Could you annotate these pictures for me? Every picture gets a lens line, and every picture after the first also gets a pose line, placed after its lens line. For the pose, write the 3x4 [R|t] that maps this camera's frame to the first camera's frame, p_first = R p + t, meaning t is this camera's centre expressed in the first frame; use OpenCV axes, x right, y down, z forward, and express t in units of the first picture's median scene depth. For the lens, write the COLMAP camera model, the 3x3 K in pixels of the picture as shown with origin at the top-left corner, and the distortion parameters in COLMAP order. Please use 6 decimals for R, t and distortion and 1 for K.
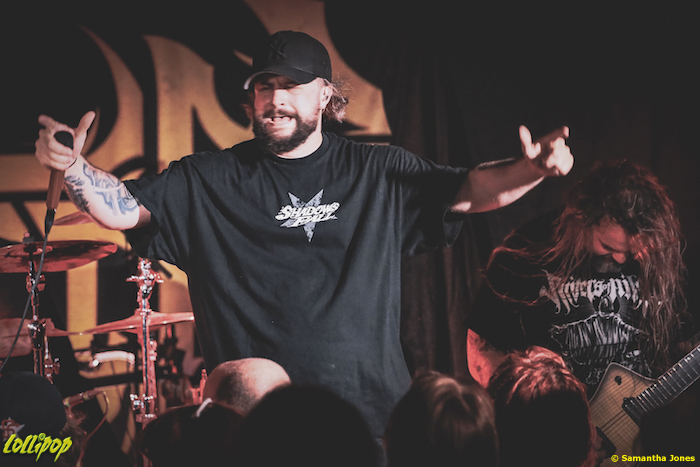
lens RADIAL K [[2013.0, 0, 350.2], [0, 2013.0, 232.7], [0, 0, 1]] dist [0.691245, 0.000000]
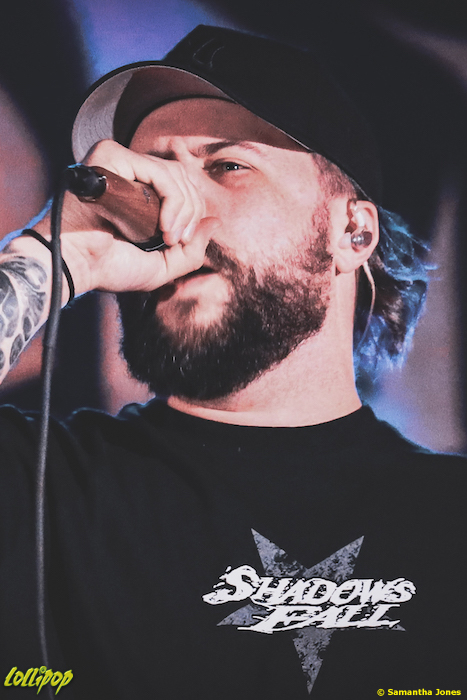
lens RADIAL K [[2590.9, 0, 233.6], [0, 2590.9, 349.9], [0, 0, 1]] dist [0.219218, 0.000000]
pose [[0.991540, 0.101263, -0.081204, -0.004830], [-0.104163, 0.994035, -0.032305, -0.032424], [0.077448, 0.040491, 0.996174, 0.617226]]
